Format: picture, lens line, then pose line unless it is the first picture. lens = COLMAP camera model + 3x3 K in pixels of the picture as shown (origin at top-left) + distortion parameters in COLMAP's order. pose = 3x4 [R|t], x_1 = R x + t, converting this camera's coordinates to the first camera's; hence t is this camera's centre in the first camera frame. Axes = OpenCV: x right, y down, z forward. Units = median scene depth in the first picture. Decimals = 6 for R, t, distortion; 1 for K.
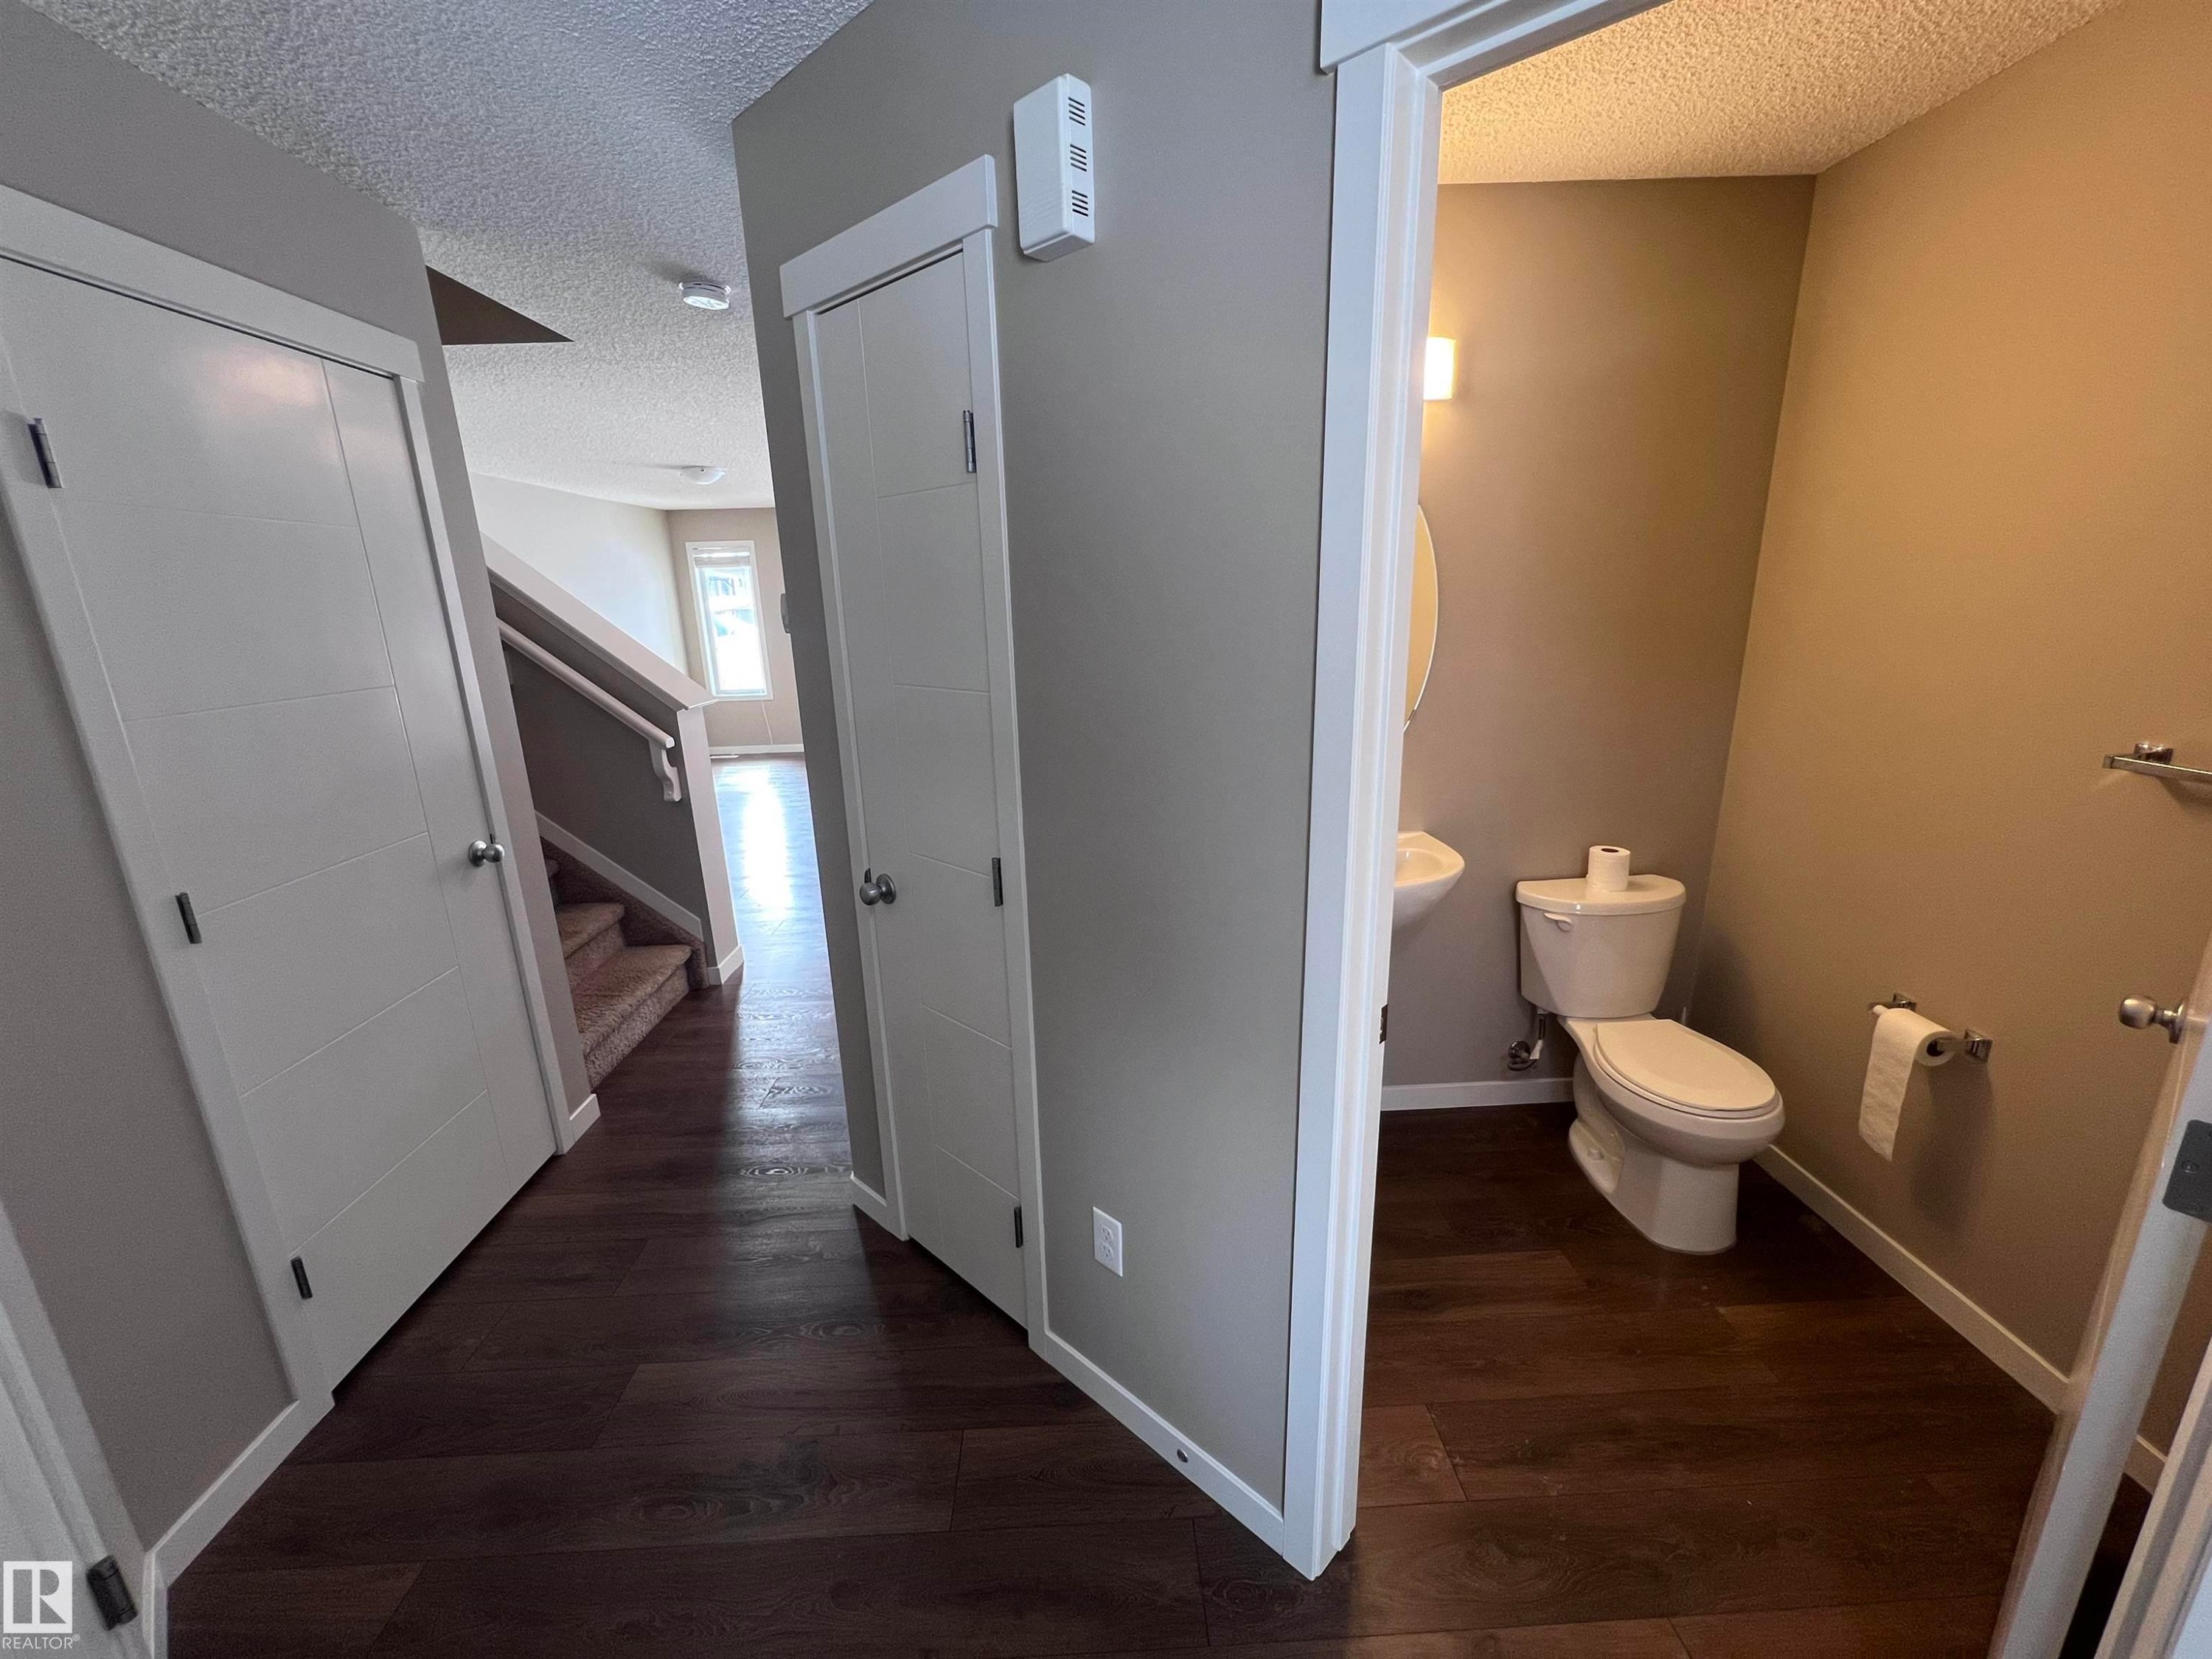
lens RADIAL K [[883.3, 0, 1108.6], [0, 883.3, 827.7], [0, 0, 1]] dist [0.000319, -0.000163]
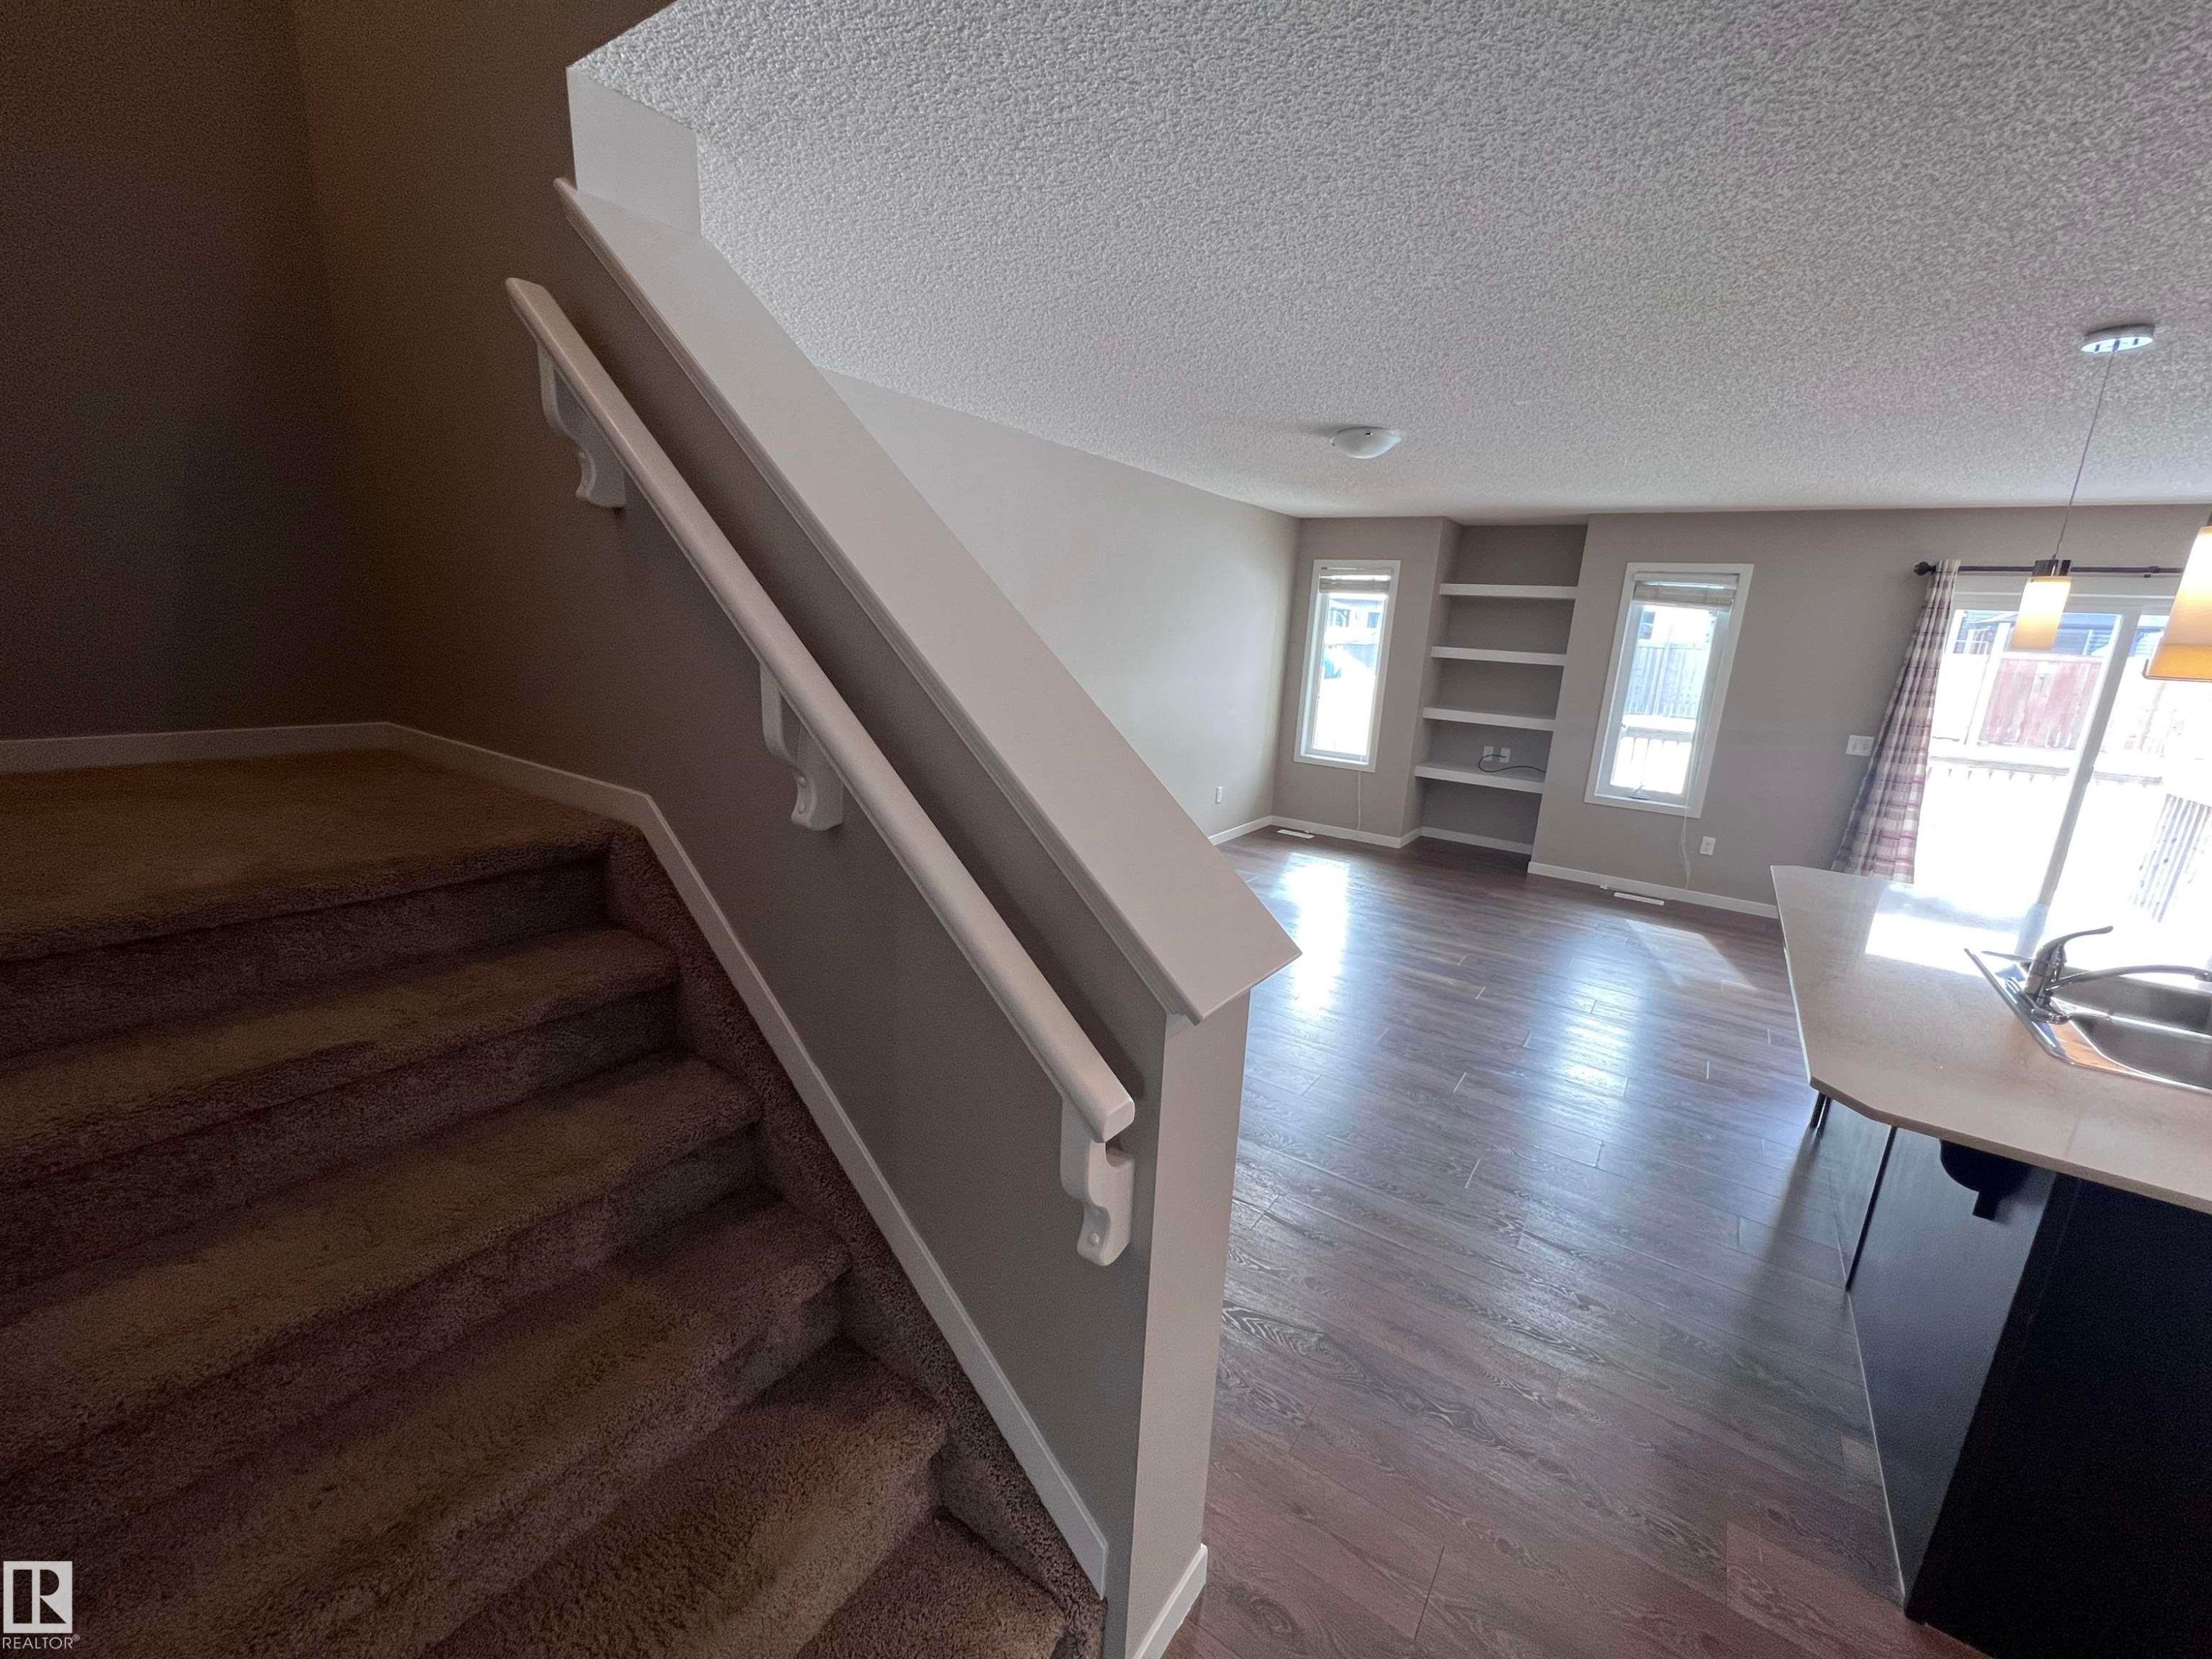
lens RADIAL K [[883.3, 0, 1122.2], [0, 883.3, 827.1], [0, 0, 1]] dist [0.000319, -0.000163]
pose [[0.805036, 0.200003, -0.558494, -0.127851], [-0.222076, 0.974601, 0.028907, -0.073846], [0.550090, 0.100756, 0.829005, 0.272228]]
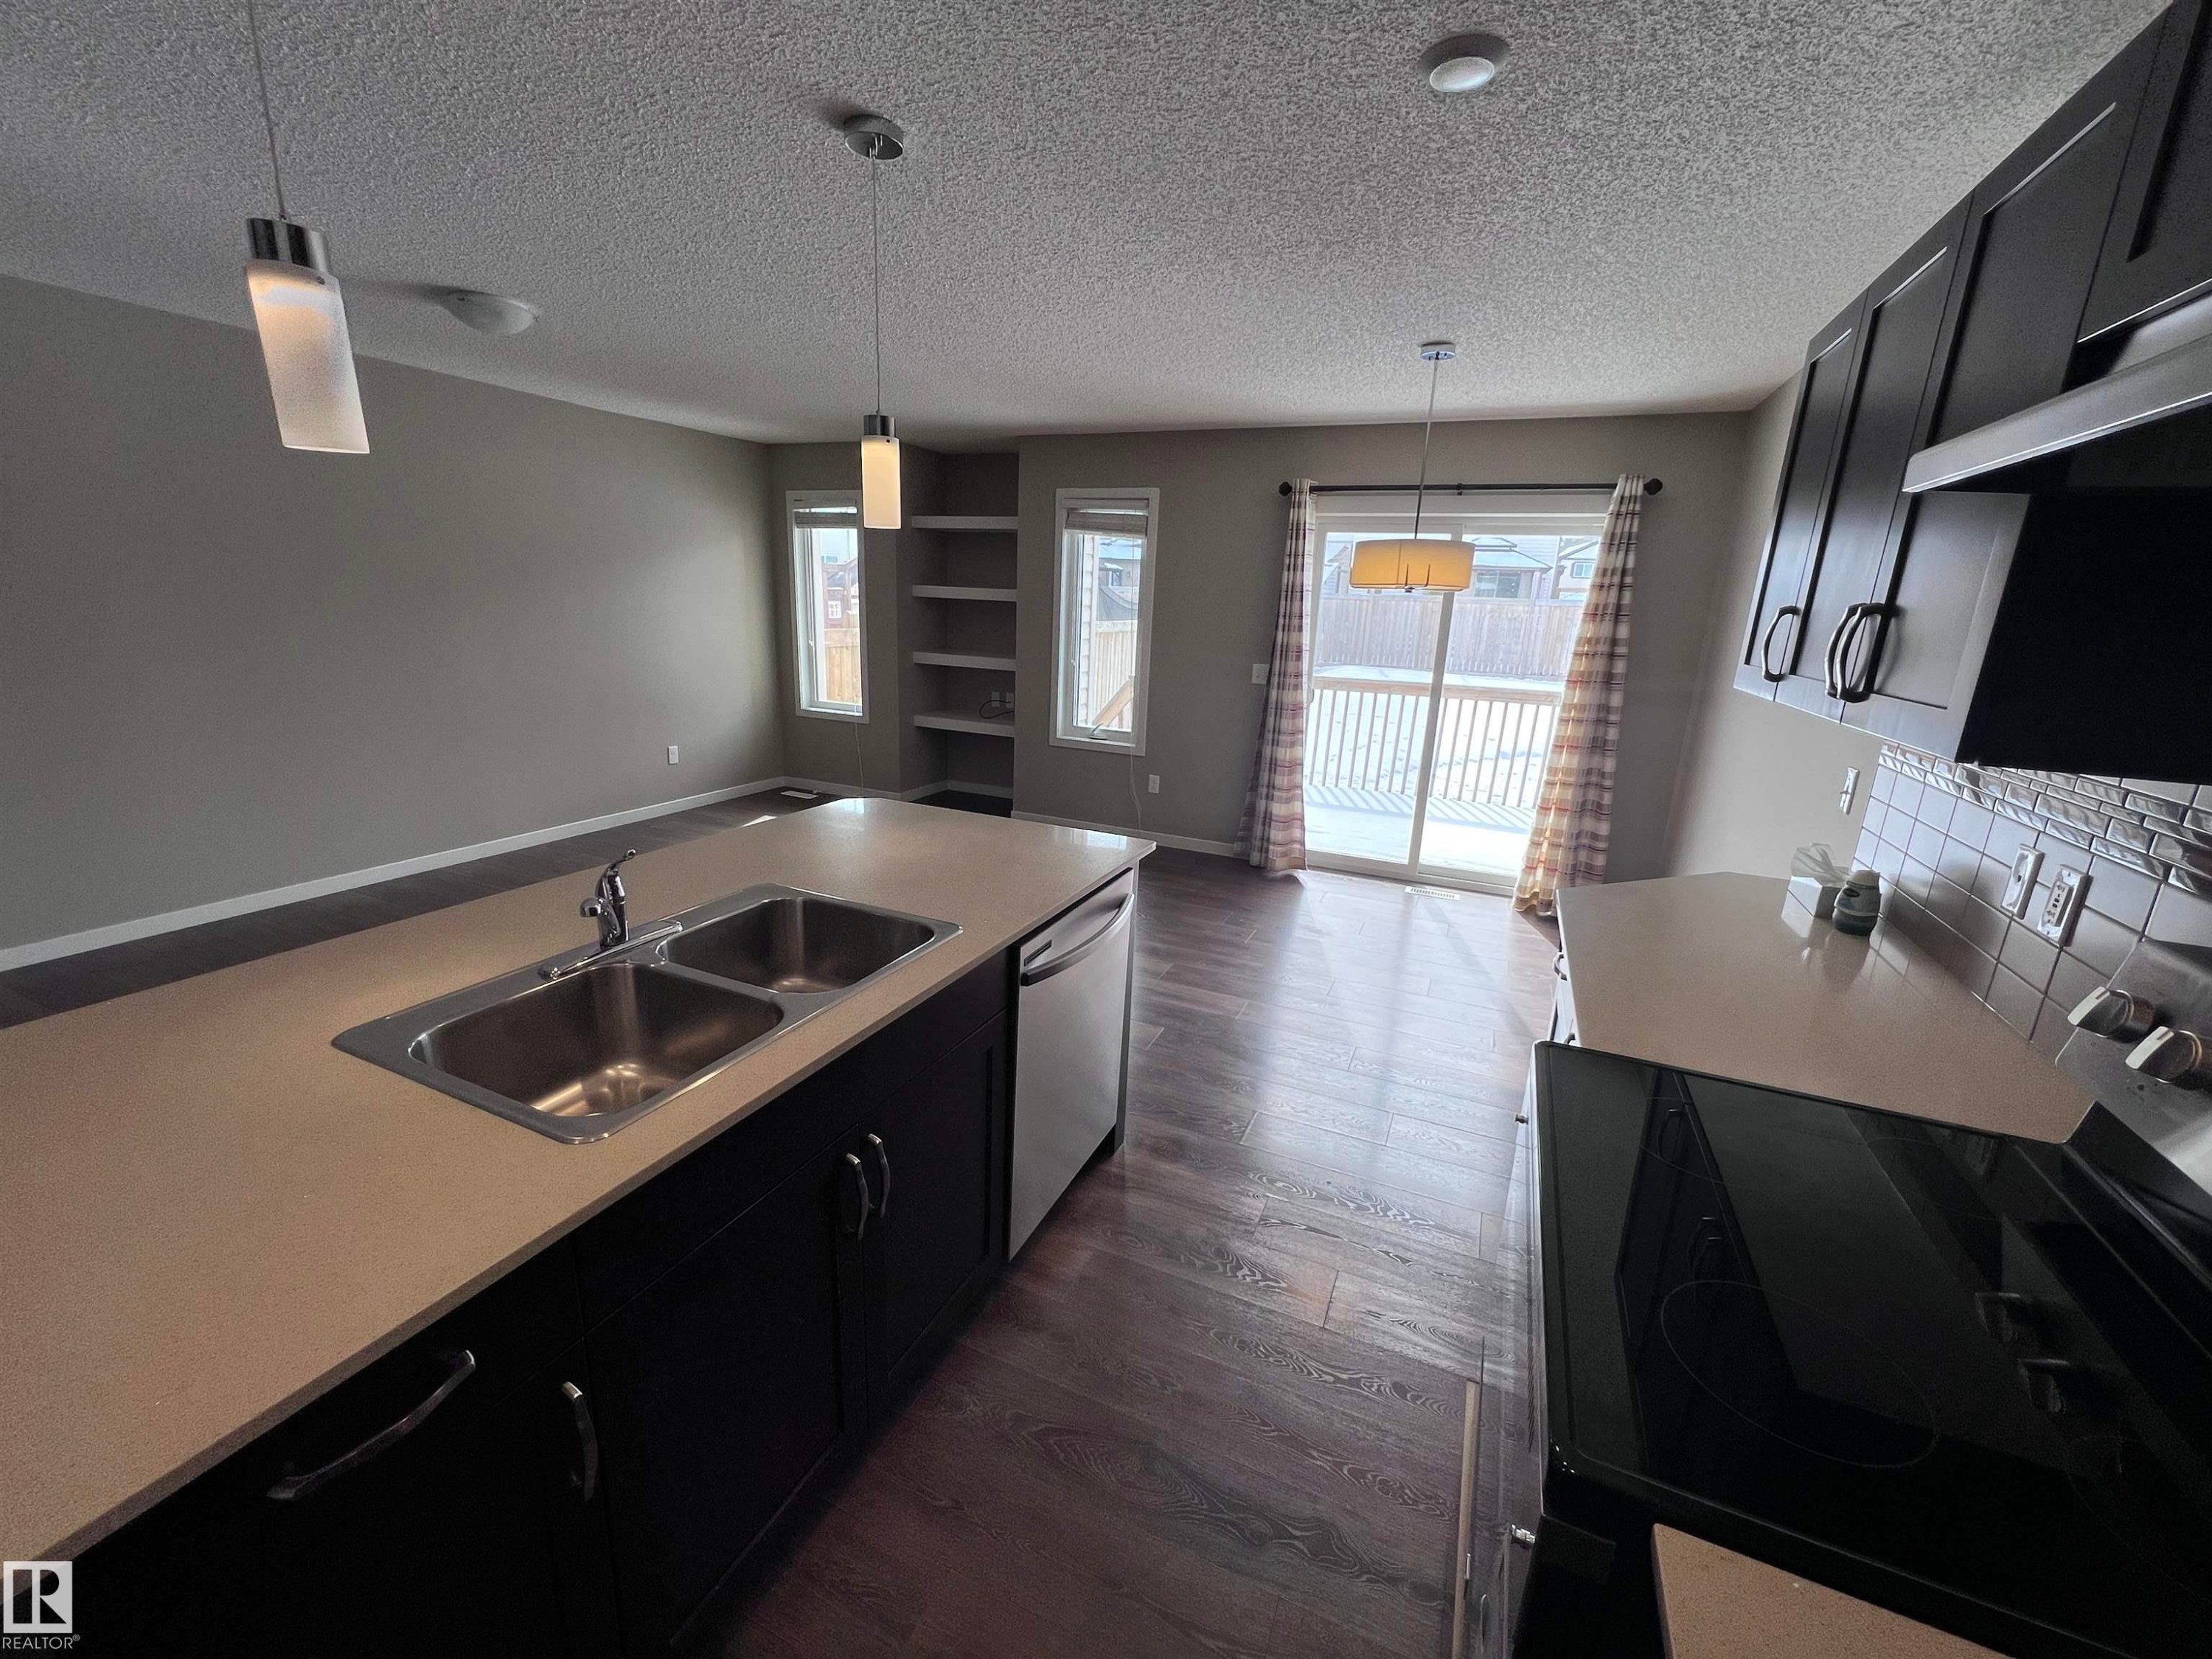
lens RADIAL K [[883.3, 0, 1113.9], [0, 883.3, 825.6], [0, 0, 1]] dist [0.000319, -0.000163]
pose [[0.897465, 0.168911, -0.407463, 0.098526], [-0.174202, 0.984408, 0.024388, -0.119010], [0.405229, 0.049093, 0.912896, 0.464931]]
